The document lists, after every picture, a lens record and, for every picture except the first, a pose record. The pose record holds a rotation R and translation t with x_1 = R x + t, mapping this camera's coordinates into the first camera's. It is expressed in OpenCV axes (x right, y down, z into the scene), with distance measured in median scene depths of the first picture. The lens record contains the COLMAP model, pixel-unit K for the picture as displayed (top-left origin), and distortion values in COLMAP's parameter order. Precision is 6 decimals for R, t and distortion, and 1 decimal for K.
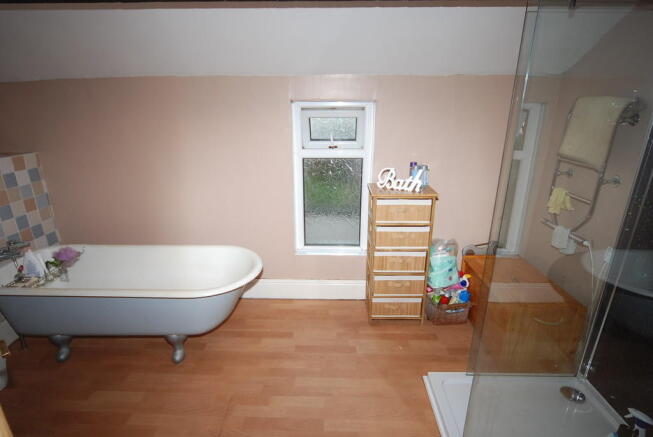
lens RADIAL K [[338.7, 0, 326.5], [0, 338.7, 218.5], [0, 0, 1]] dist [-0.001923, -0.000286]
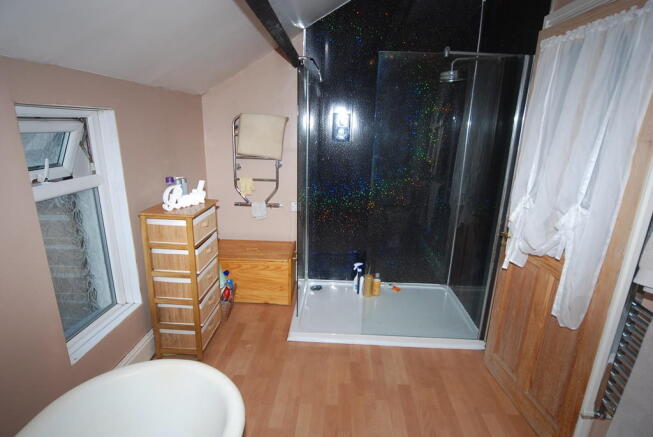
lens RADIAL K [[338.7, 0, 326.5], [0, 338.7, 218.5], [0, 0, 1]] dist [-0.001923, -0.000286]
pose [[0.054154, -0.271693, 0.960859, -0.657845], [0.288259, 0.925556, 0.245464, -0.169442], [-0.956020, 0.263683, 0.128441, 0.516116]]
